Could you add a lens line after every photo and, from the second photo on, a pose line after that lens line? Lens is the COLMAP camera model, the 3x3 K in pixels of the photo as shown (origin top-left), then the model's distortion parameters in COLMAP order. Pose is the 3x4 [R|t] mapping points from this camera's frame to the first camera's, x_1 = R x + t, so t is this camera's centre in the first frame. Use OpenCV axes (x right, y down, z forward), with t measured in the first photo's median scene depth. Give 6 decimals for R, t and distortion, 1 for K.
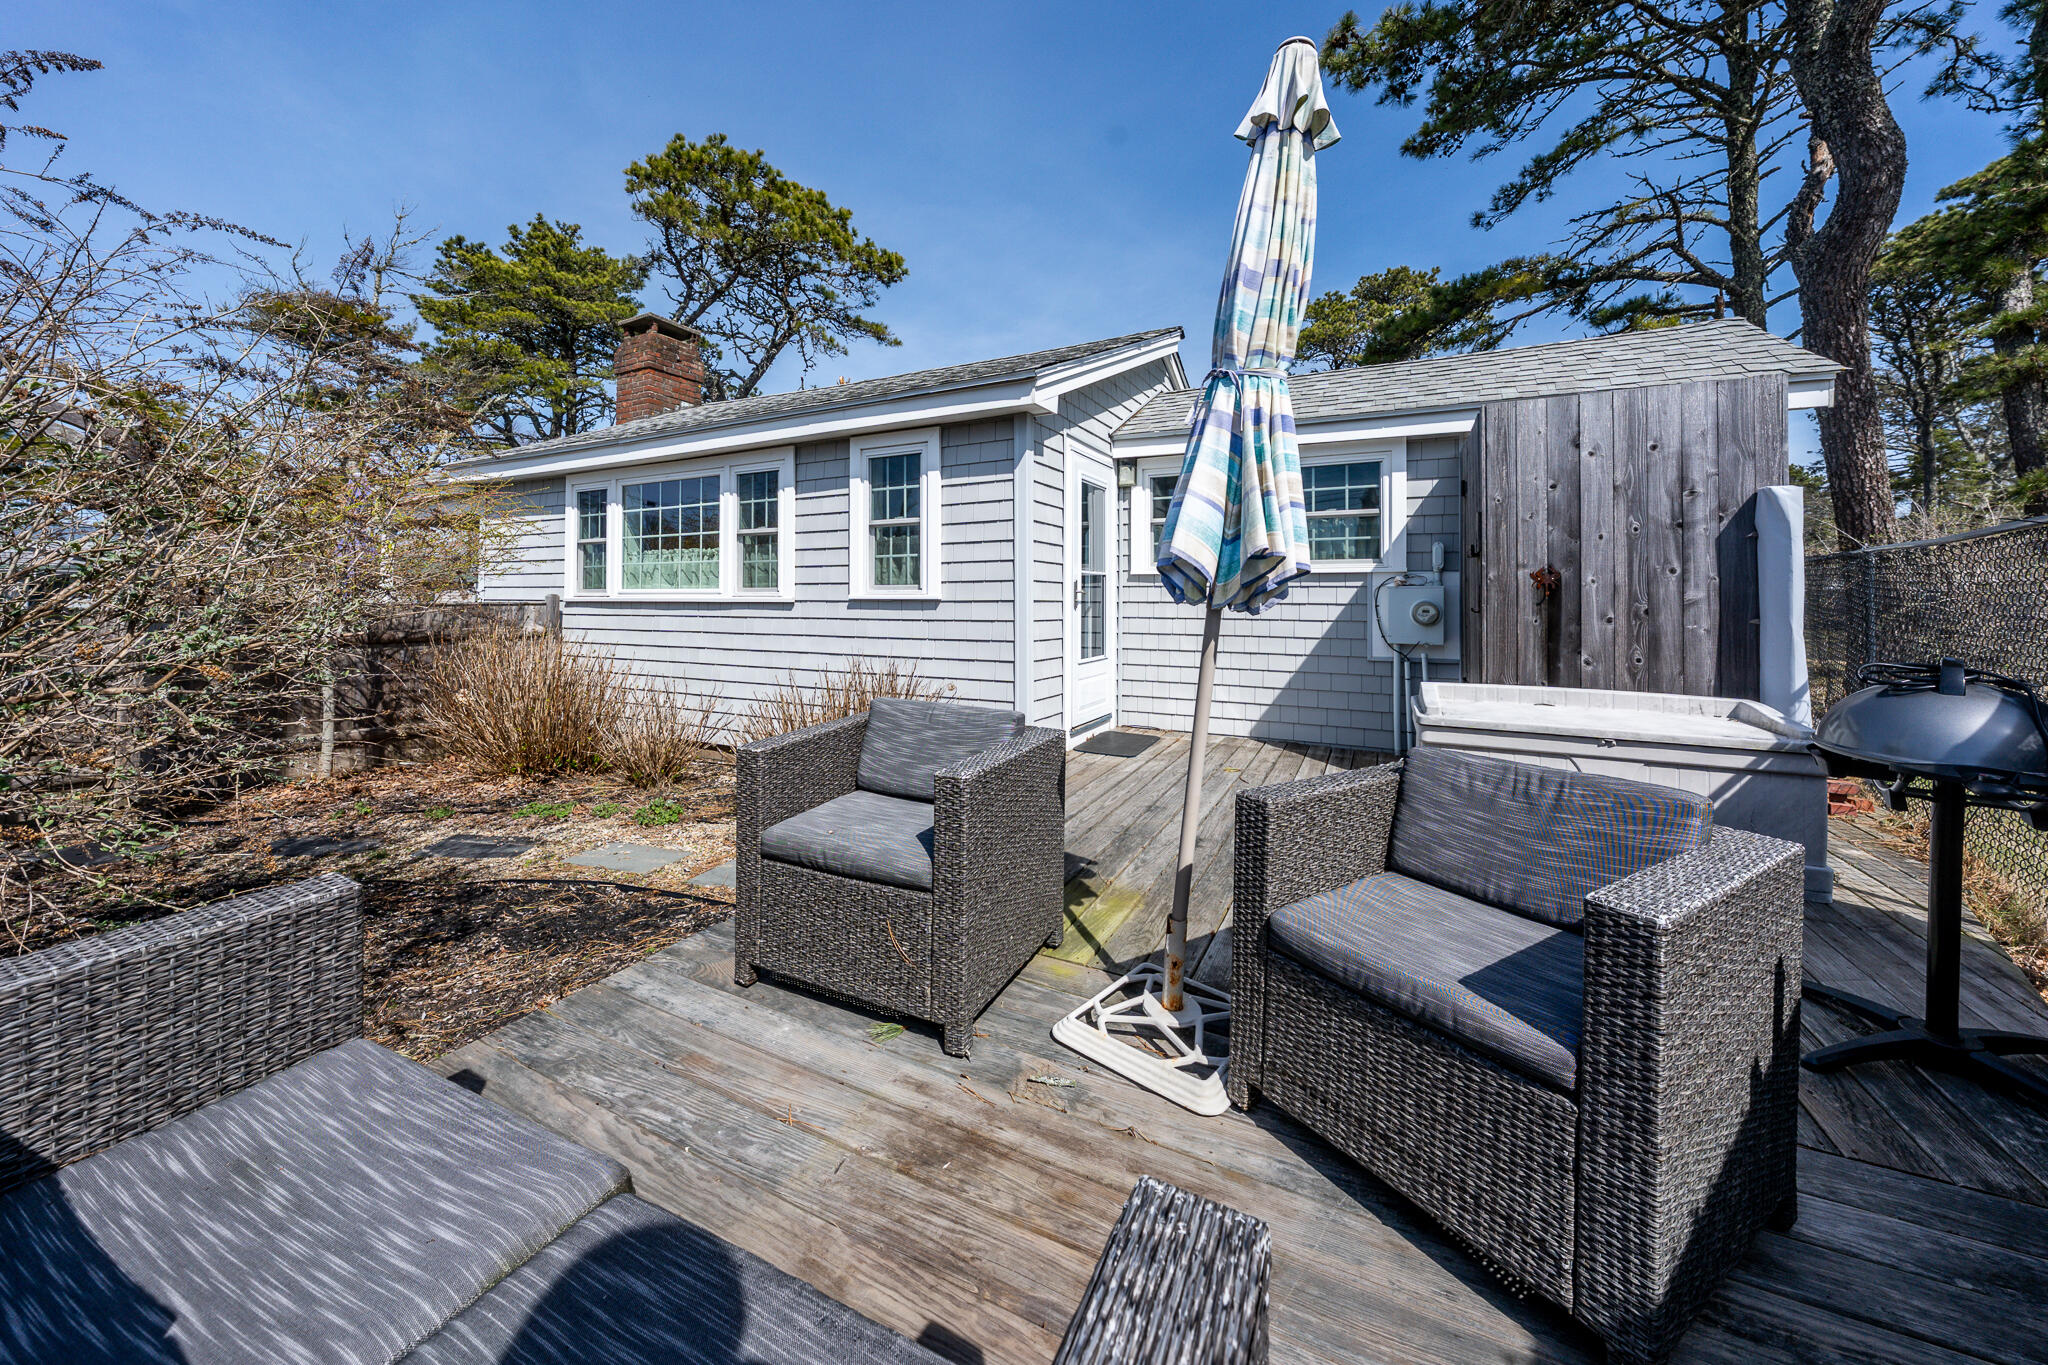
lens RADIAL K [[730.4, 0, 1039.5], [0, 730.4, 589.0], [0, 0, 1]] dist [-0.000280, 0.000031]
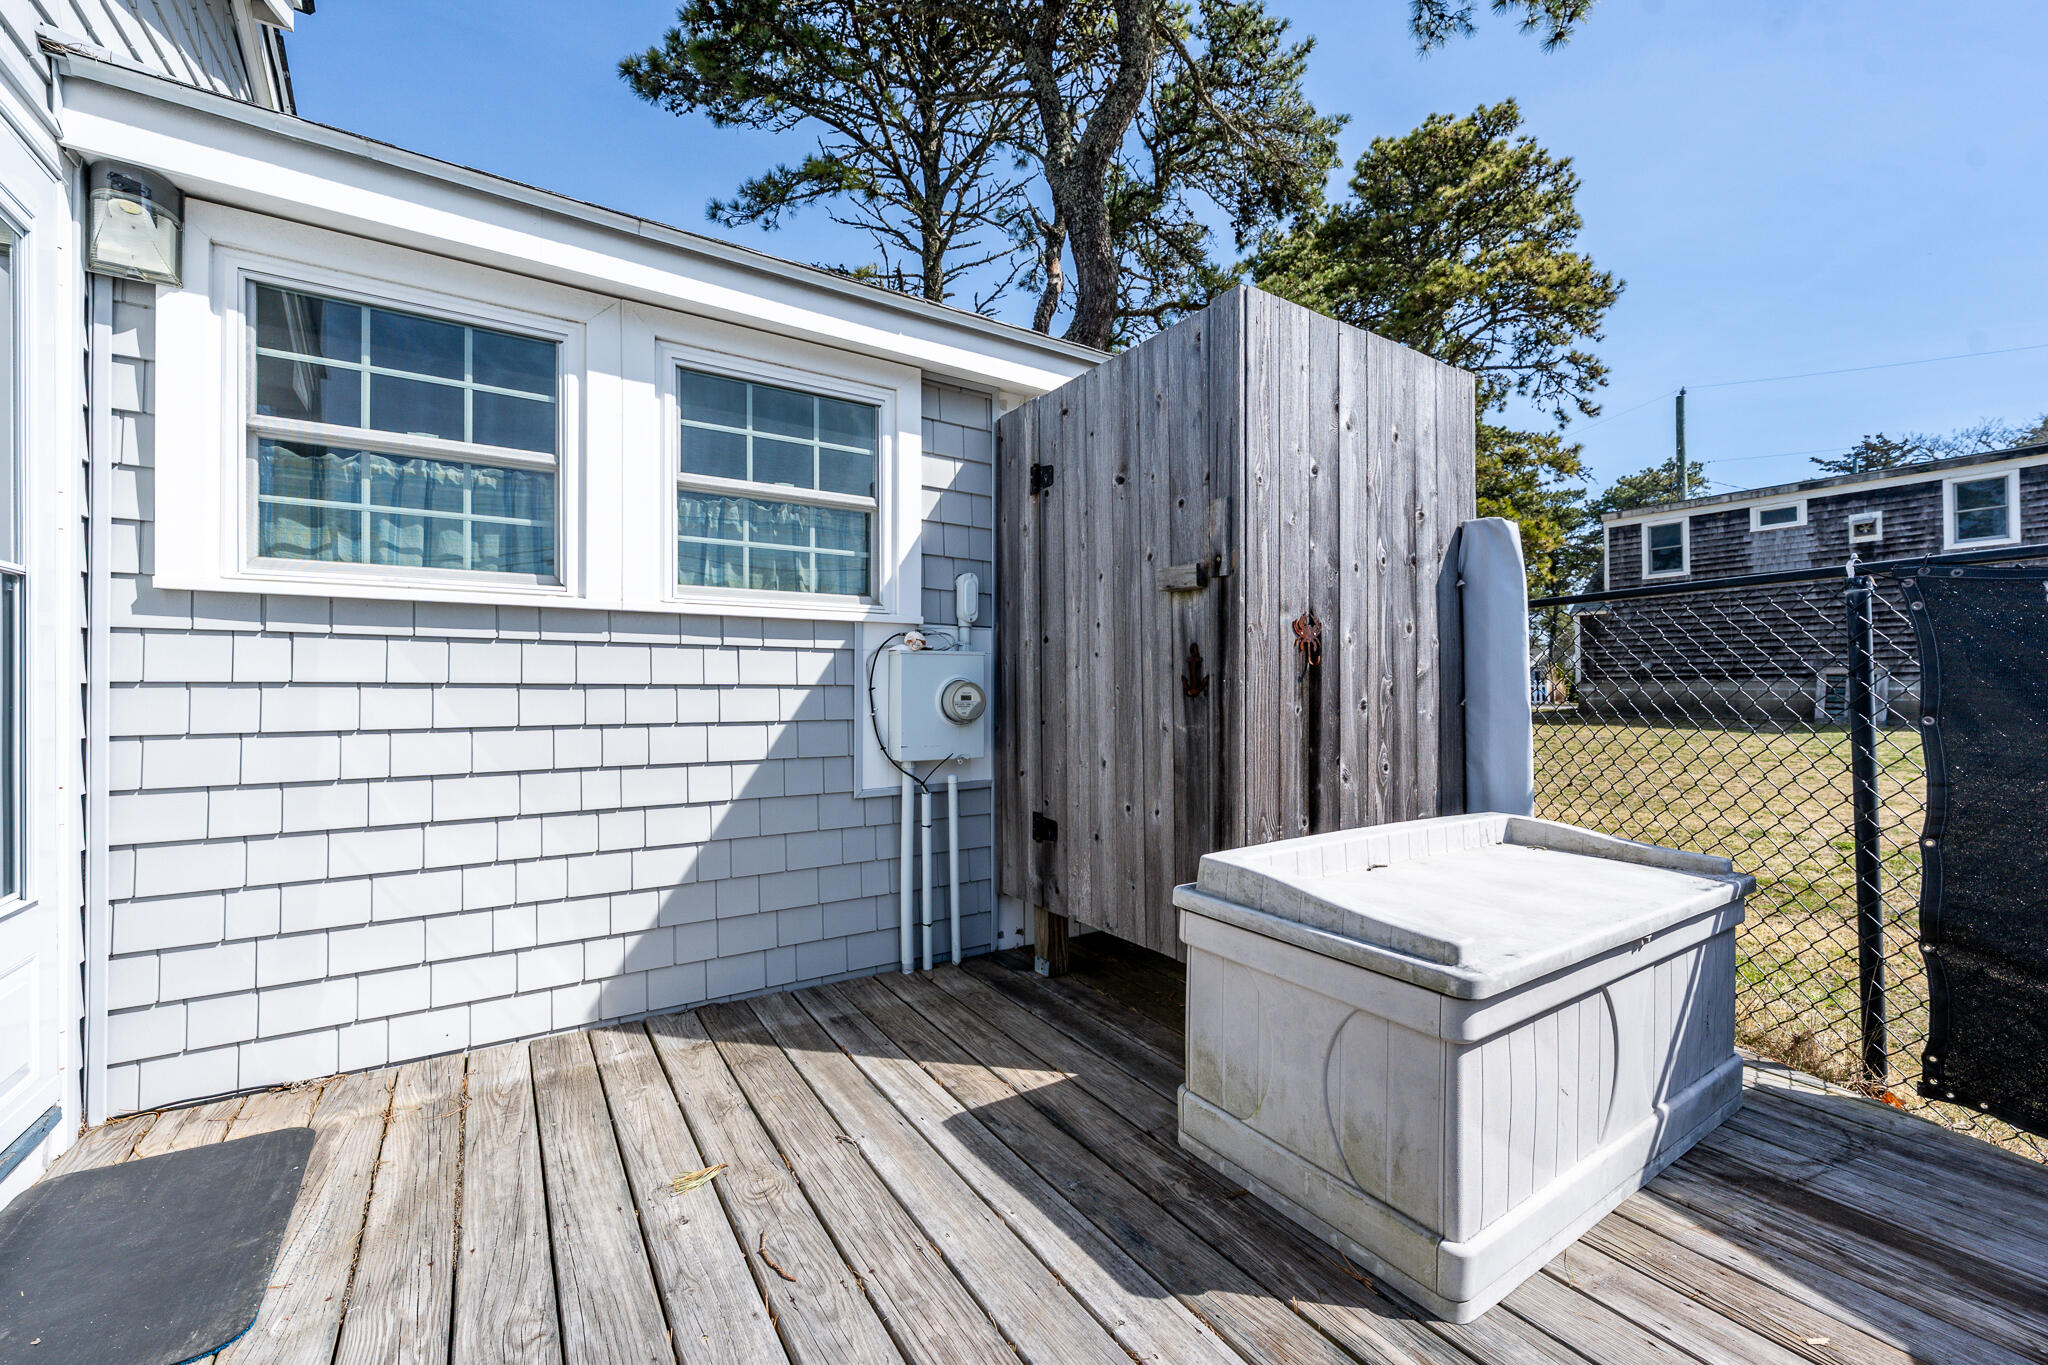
lens RADIAL K [[813.7, 0, 1018.4], [0, 813.7, 684.3], [0, 0, 1]] dist [-0.001802, -0.000368]
pose [[0.522119, -0.000454, 0.852872, 0.032151], [-0.006601, 0.999968, 0.004574, 0.015585], [-0.852847, -0.008018, 0.522099, 0.578899]]
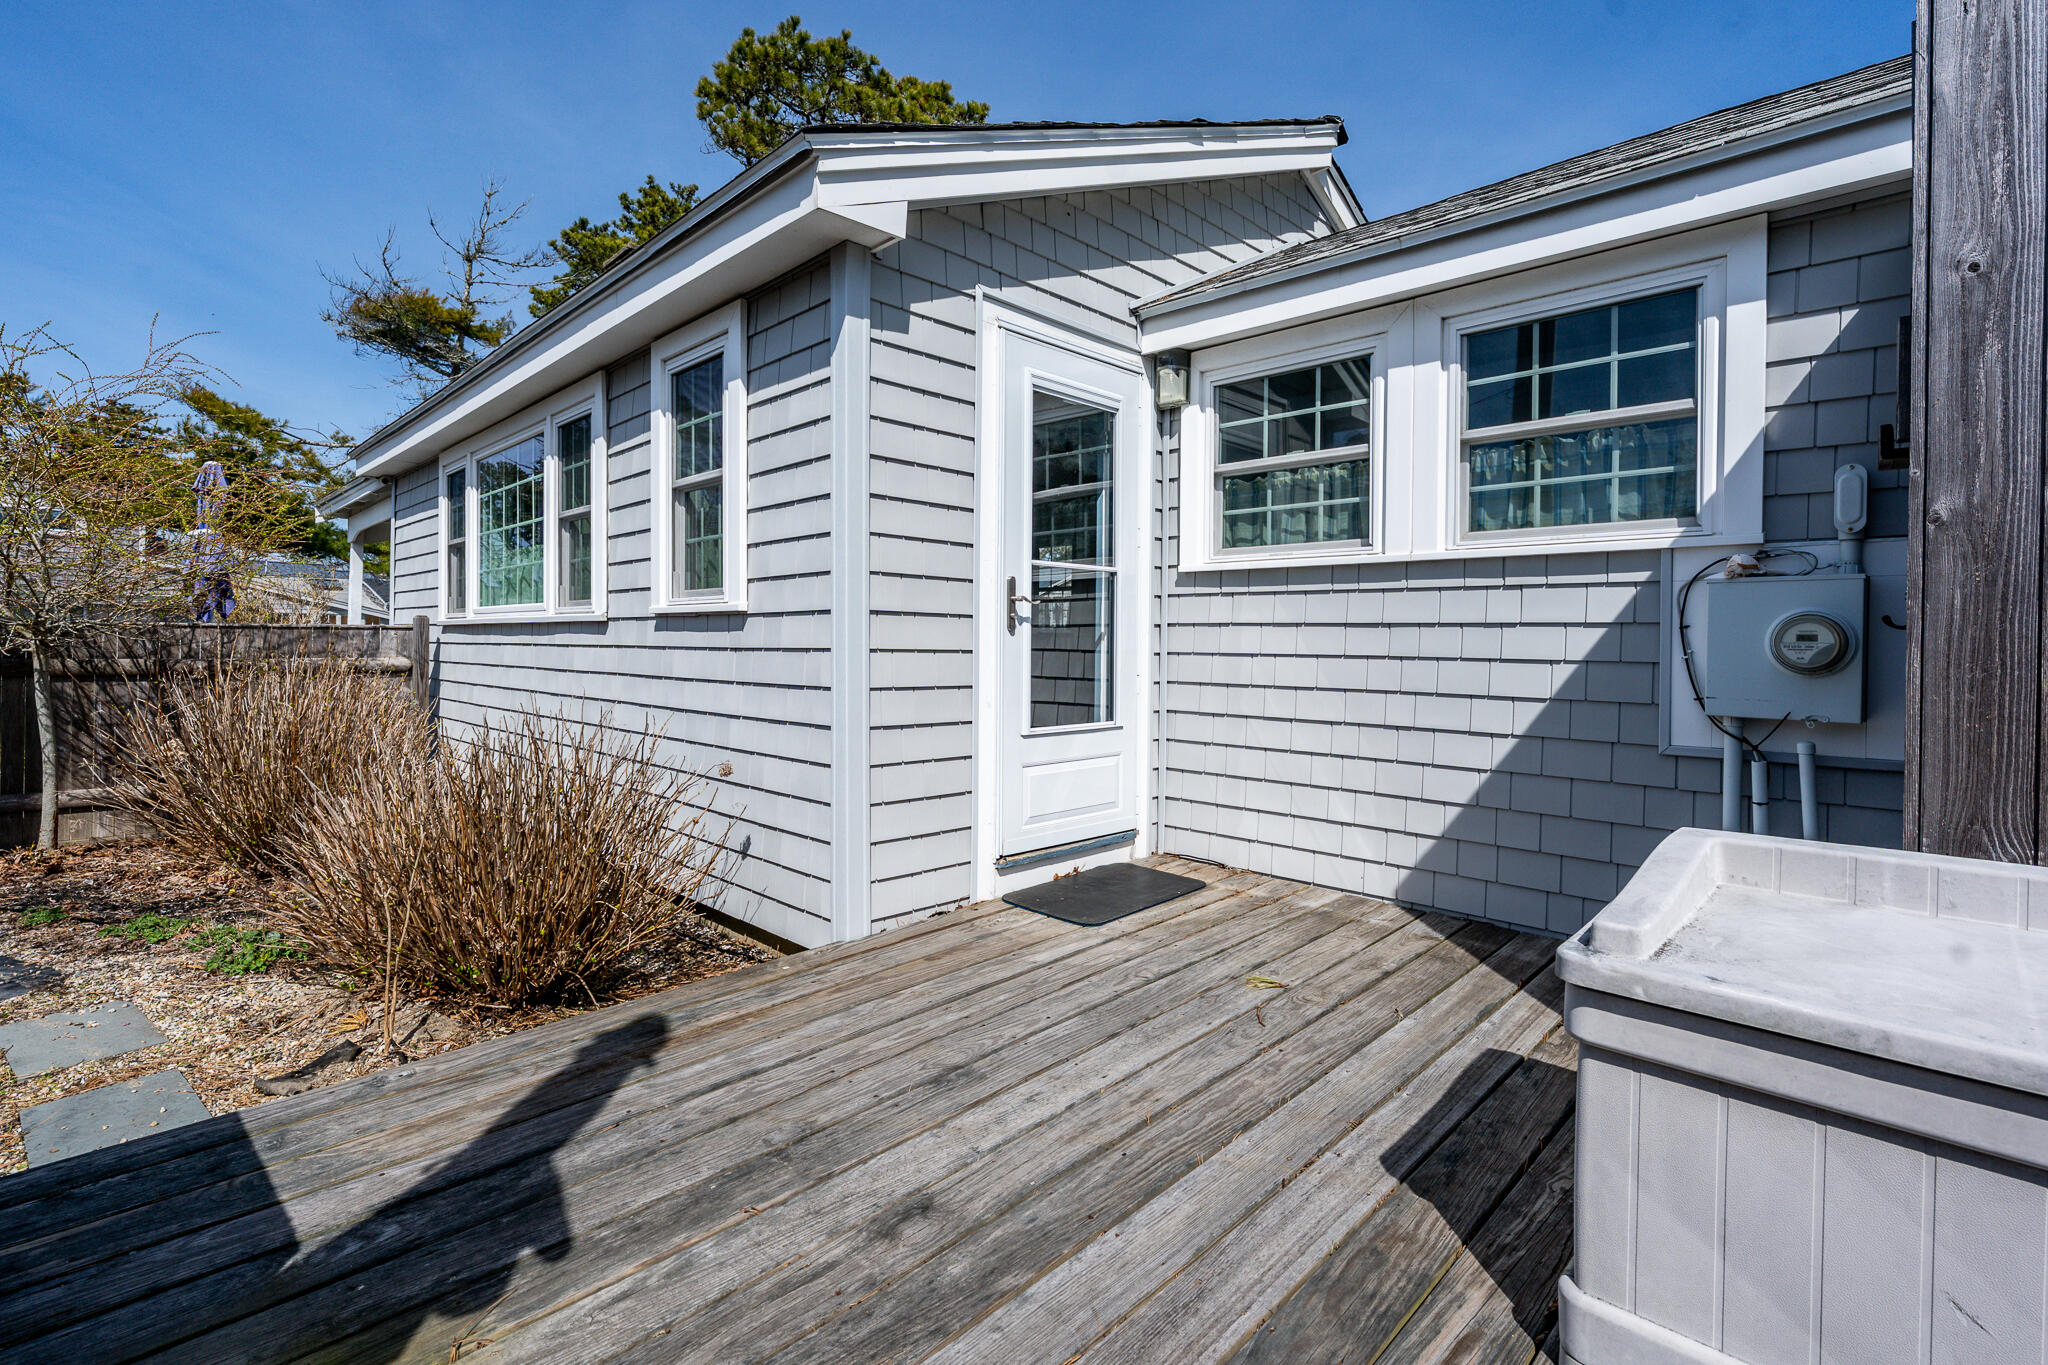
lens RADIAL K [[946.2, 0, 1027.7], [0, 946.2, 643.5], [0, 0, 1]] dist [0.000477, 0.000102]
pose [[0.948581, 0.006556, -0.316468, 0.255759], [-0.002101, 0.999894, 0.014416, 0.023943], [0.316529, -0.013010, 0.948494, 0.331730]]
